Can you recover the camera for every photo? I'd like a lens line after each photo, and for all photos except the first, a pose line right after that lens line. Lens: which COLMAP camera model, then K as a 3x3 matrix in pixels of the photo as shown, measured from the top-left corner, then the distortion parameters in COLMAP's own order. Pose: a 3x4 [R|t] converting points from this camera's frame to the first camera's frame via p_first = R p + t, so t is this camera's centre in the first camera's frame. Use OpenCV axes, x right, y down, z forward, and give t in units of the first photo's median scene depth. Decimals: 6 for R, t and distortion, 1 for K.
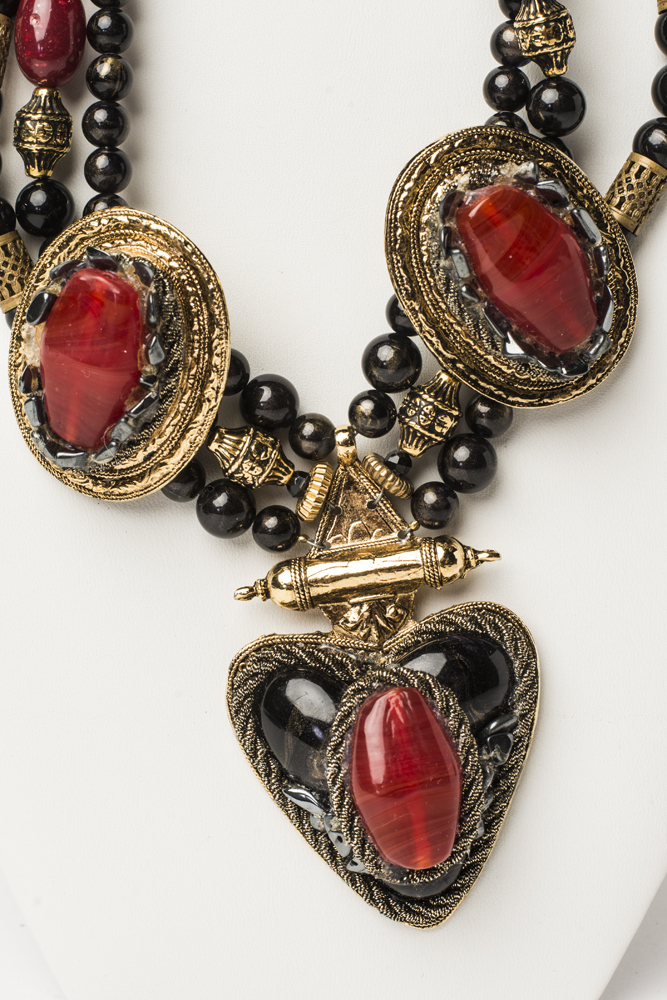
lens RADIAL K [[2333.4, 0, 335.3], [0, 2333.4, 498.2], [0, 0, 1]] dist [-0.151566, 0.000000]
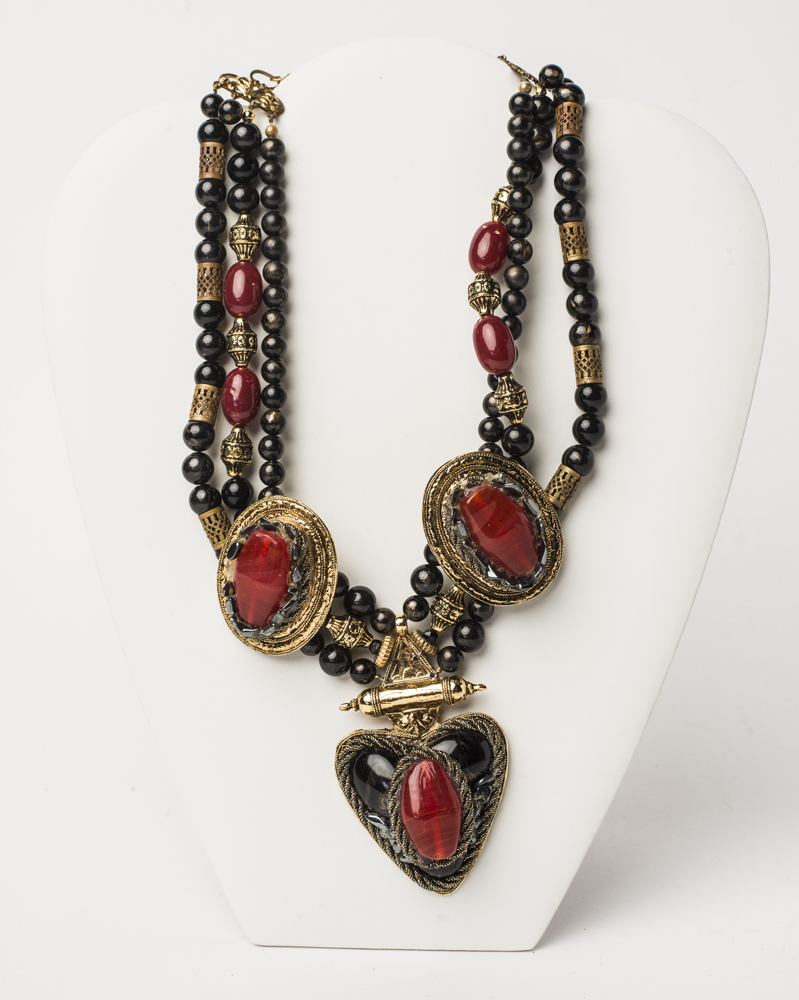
lens RADIAL K [[1726.9, 0, 394.7], [0, 1726.9, 500.4], [0, 0, 1]] dist [-0.153690, 0.000000]
pose [[0.999327, 0.004381, -0.036417, 0.048107], [-0.007076, 0.997217, -0.074216, -0.020346], [0.035991, 0.074423, 0.996577, -0.348587]]
